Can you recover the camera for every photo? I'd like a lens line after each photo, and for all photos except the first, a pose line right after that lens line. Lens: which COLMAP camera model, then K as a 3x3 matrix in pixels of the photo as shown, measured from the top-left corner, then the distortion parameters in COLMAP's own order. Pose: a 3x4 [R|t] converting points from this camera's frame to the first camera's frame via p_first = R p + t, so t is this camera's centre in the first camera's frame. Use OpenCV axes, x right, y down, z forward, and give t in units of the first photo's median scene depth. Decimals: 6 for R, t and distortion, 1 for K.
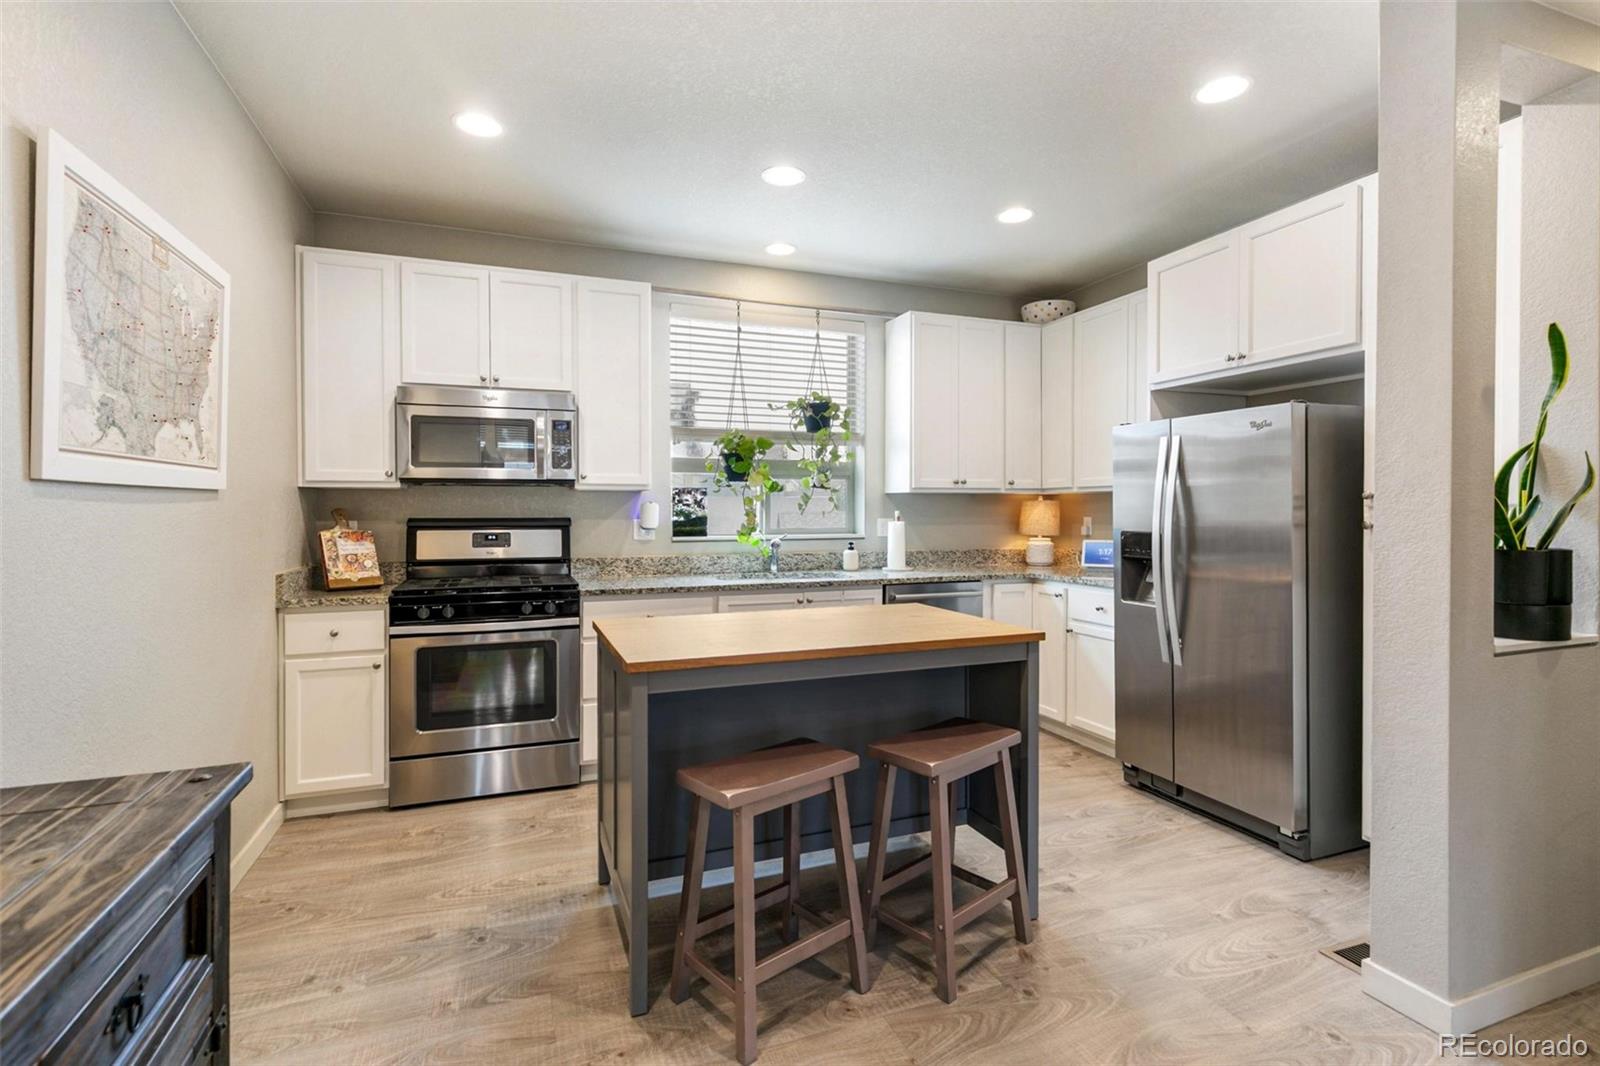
lens RADIAL K [[744.6, 0, 813.1], [0, 744.6, 513.6], [0, 0, 1]] dist [0.017625, -0.005497]
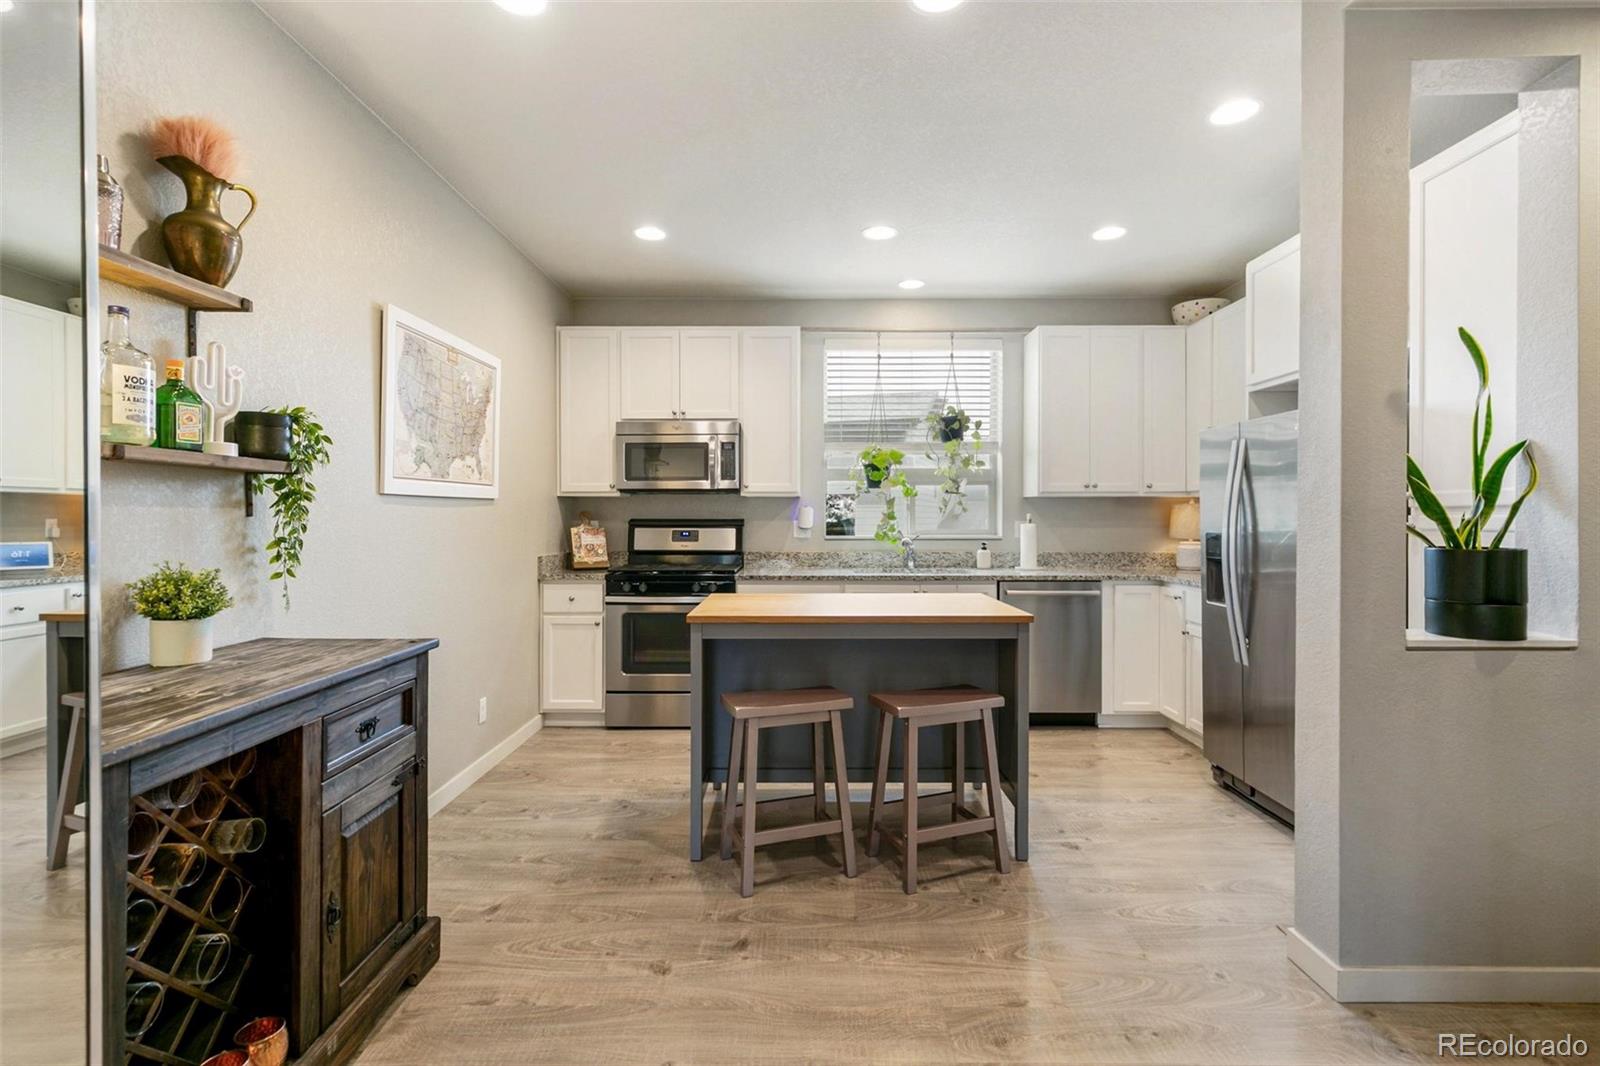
lens RADIAL K [[744.6, 0, 801.0], [0, 744.6, 515.2], [0, 0, 1]] dist [0.017625, -0.005497]
pose [[0.929578, 0.001290, -0.368623, 0.251049], [-0.003215, 0.999984, -0.004608, 0.005222], [0.368611, 0.005469, 0.929568, -0.136599]]
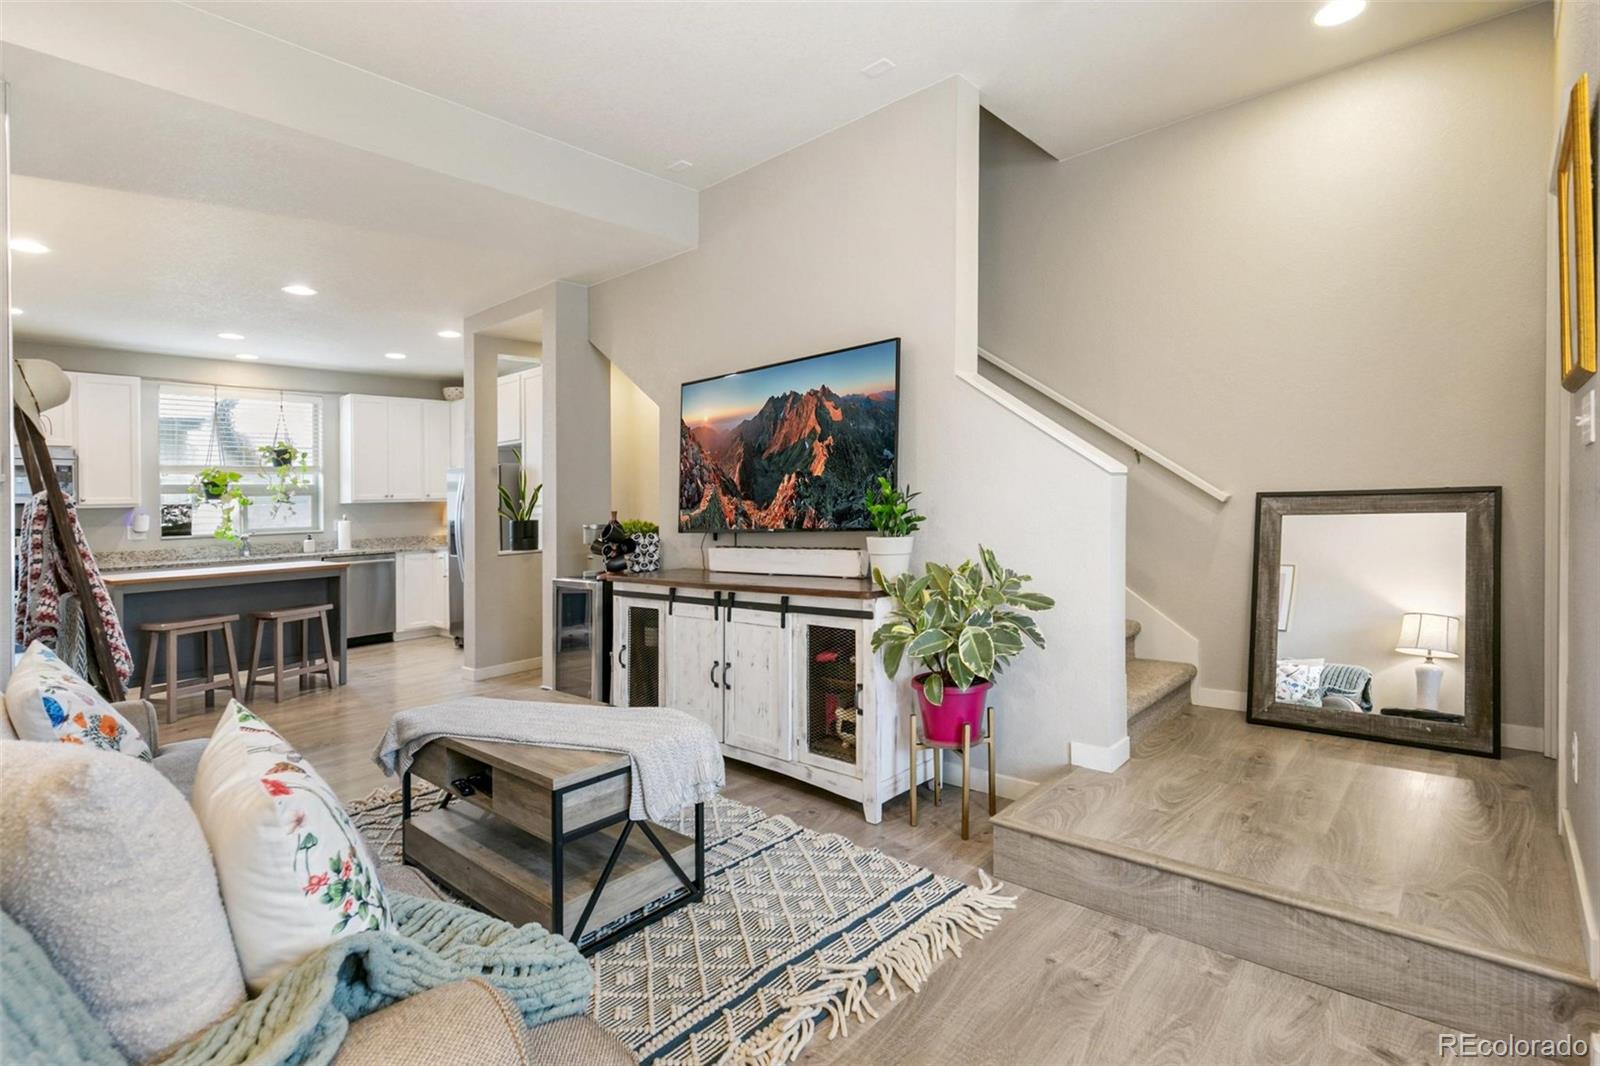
lens RADIAL K [[744.6, 0, 828.8], [0, 744.6, 488.0], [0, 0, 1]] dist [0.017625, -0.005497]
pose [[0.881005, -0.017635, 0.472778, 0.335088], [0.033475, 0.999124, -0.025112, 0.018278], [-0.471921, 0.037950, 0.880824, -1.163708]]
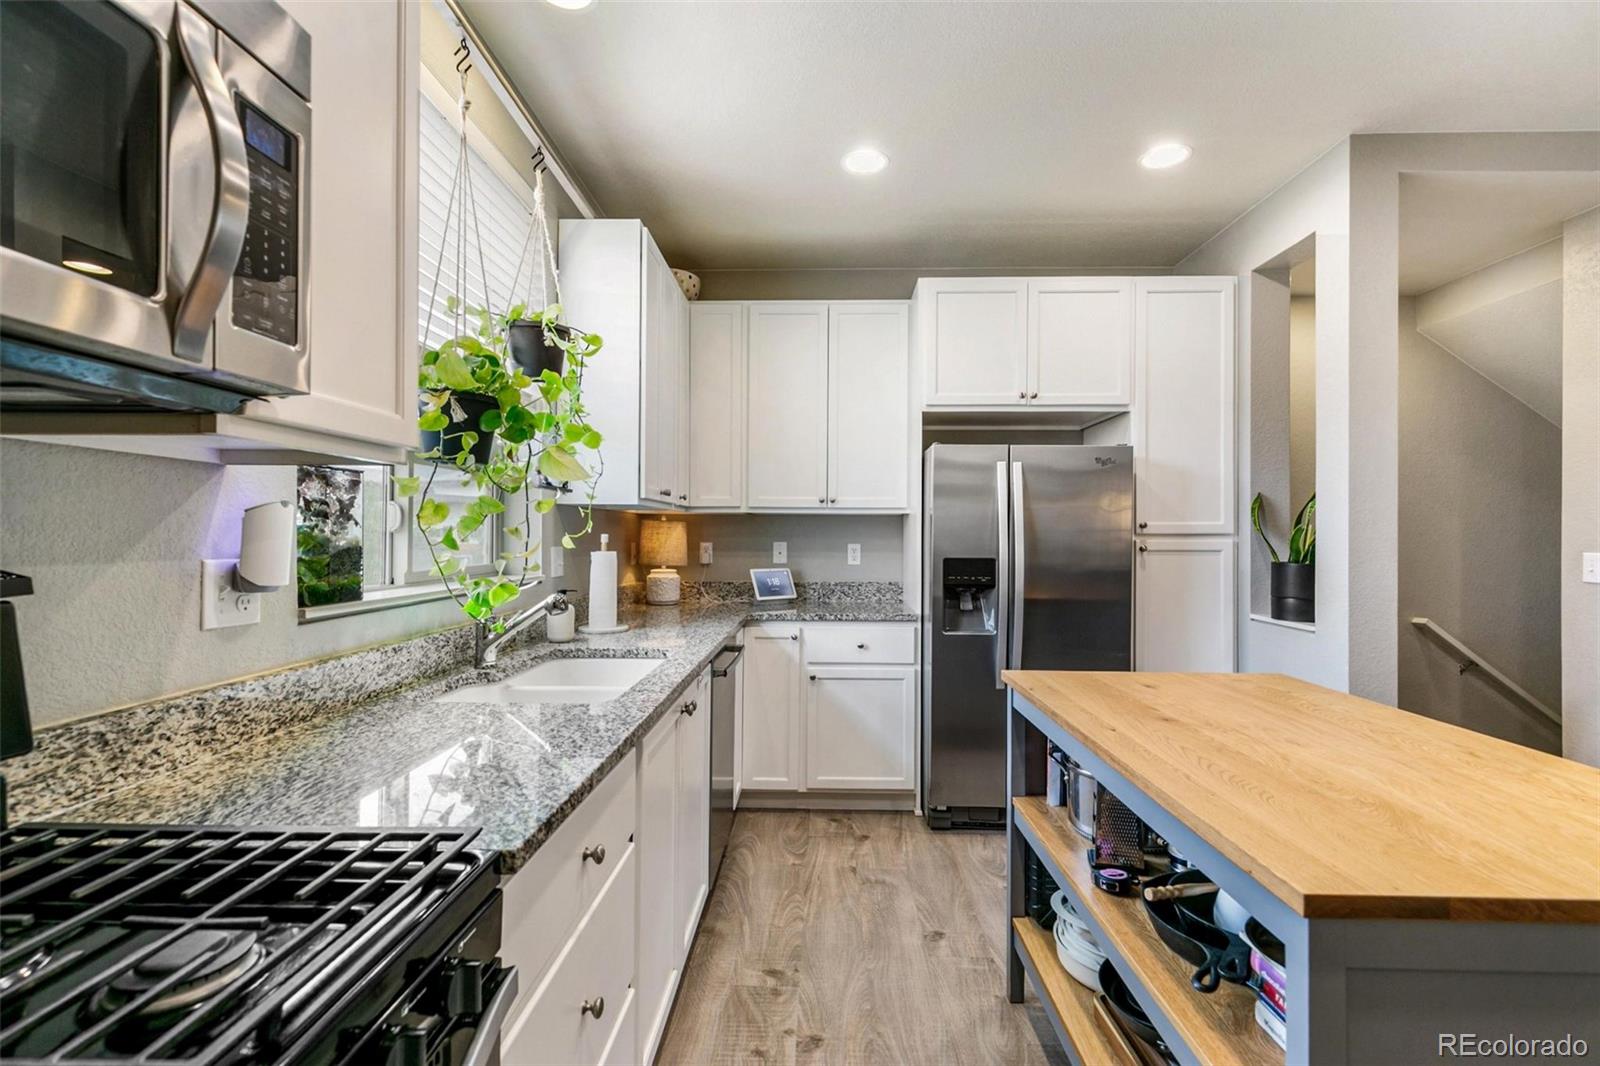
lens RADIAL K [[744.6, 0, 803.6], [0, 744.6, 526.9], [0, 0, 1]] dist [0.017625, -0.005497]
pose [[0.399913, 0.010126, 0.916497, -0.480340], [-0.000275, 0.999940, -0.010928, -0.004269], [-0.916553, 0.004118, 0.399892, 0.748228]]
